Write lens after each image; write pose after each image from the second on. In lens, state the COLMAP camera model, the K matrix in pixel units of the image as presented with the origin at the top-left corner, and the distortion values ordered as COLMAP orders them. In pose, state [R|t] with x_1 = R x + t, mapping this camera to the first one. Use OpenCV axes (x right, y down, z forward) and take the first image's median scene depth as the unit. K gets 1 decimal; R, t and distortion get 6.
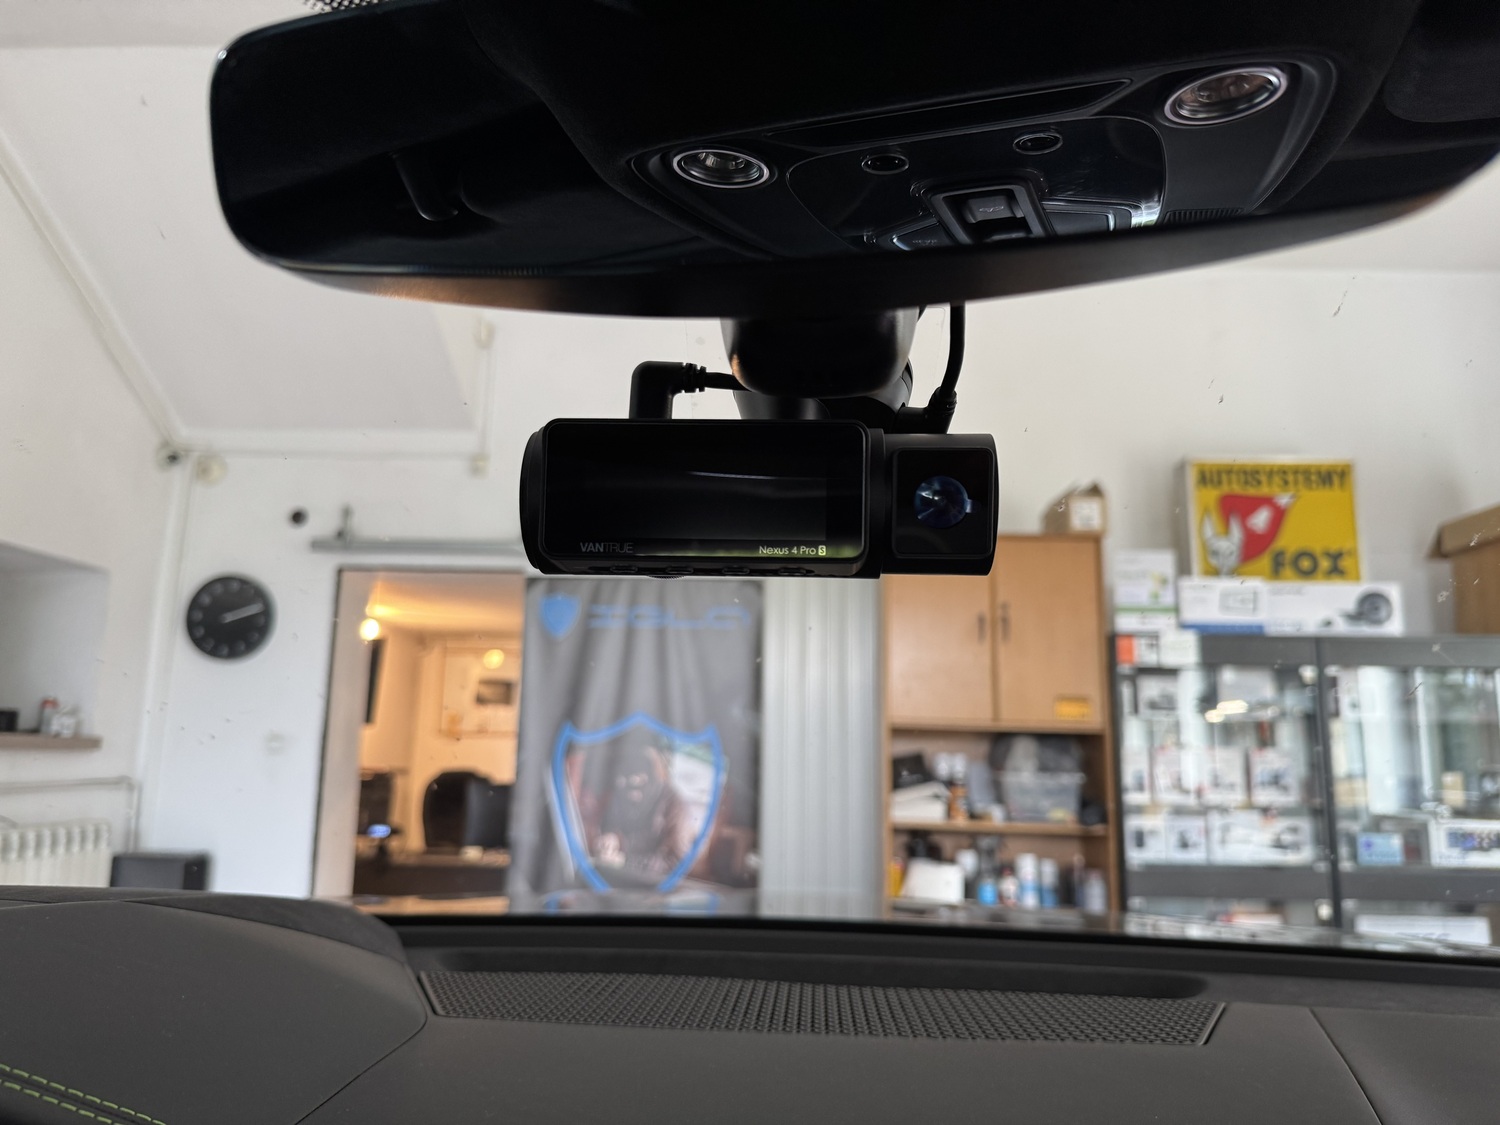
lens RADIAL K [[1088.2, 0, 750.0], [0, 1088.2, 562.5], [0, 0, 1]] dist [0.042146, -0.067157]
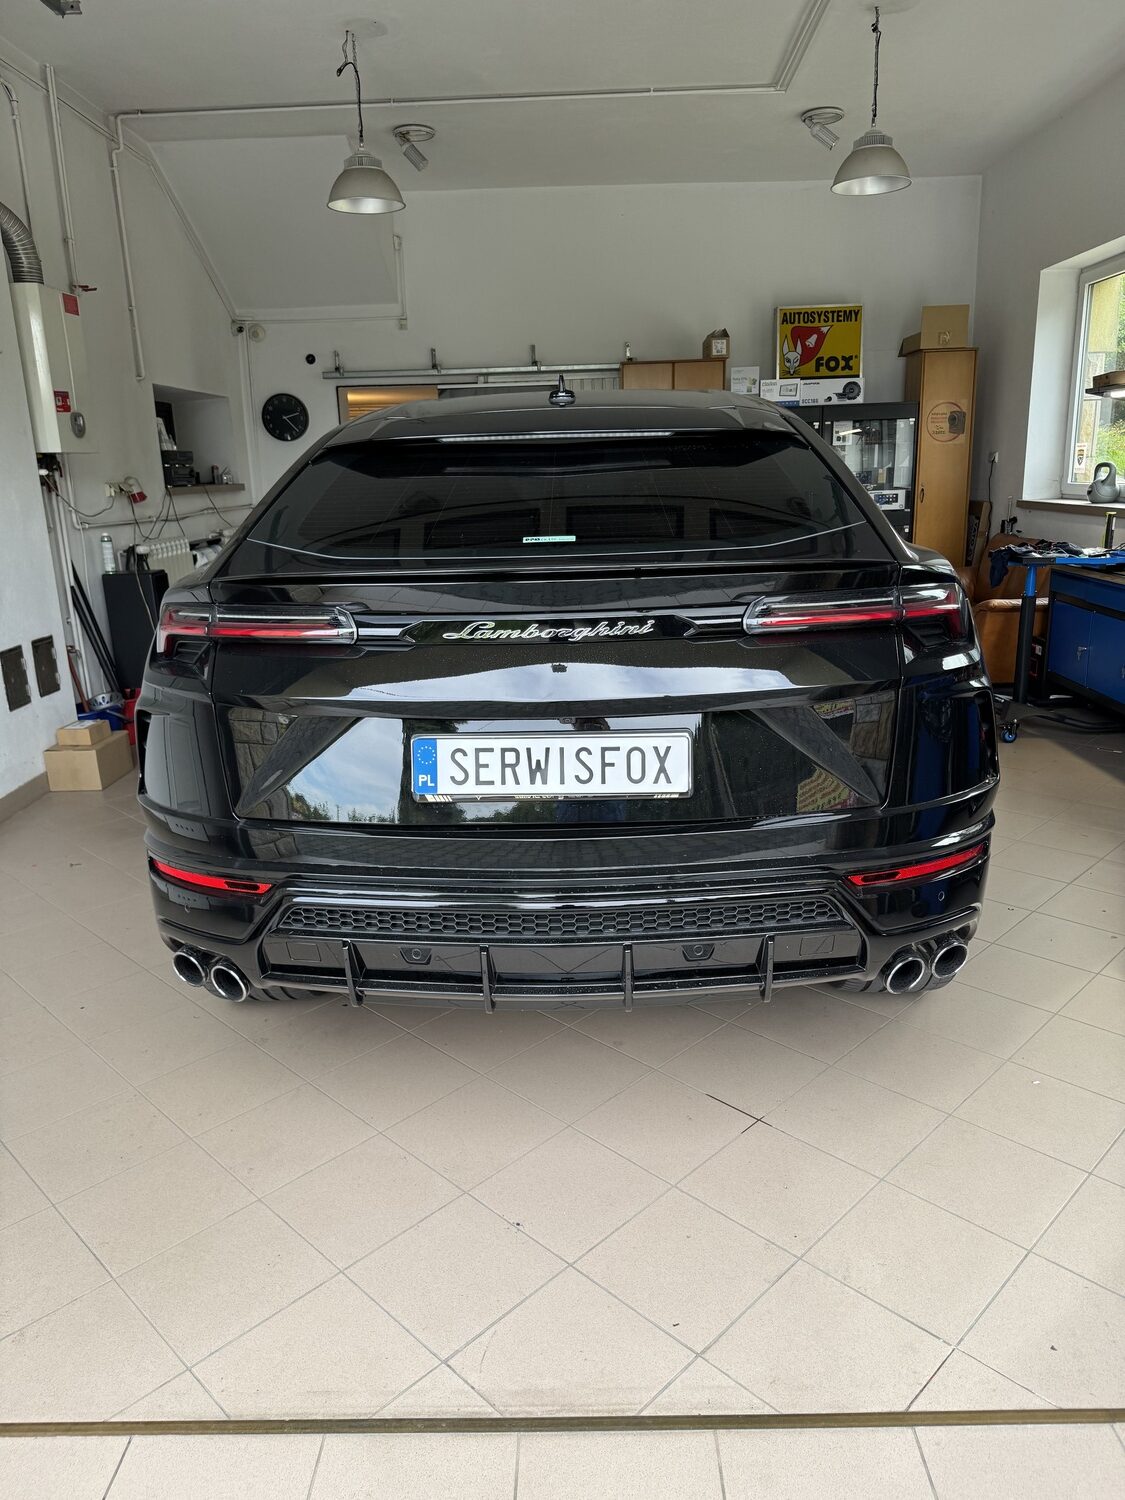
lens RADIAL K [[1088.2, 0, 562.5], [0, 1088.2, 750.0], [0, 0, 1]] dist [0.042146, -0.067157]
pose [[0.998599, -0.052888, 0.001437, -0.023154], [0.047398, 0.906335, 0.419894, -0.226811], [-0.023510, -0.419238, 0.907572, -1.114431]]
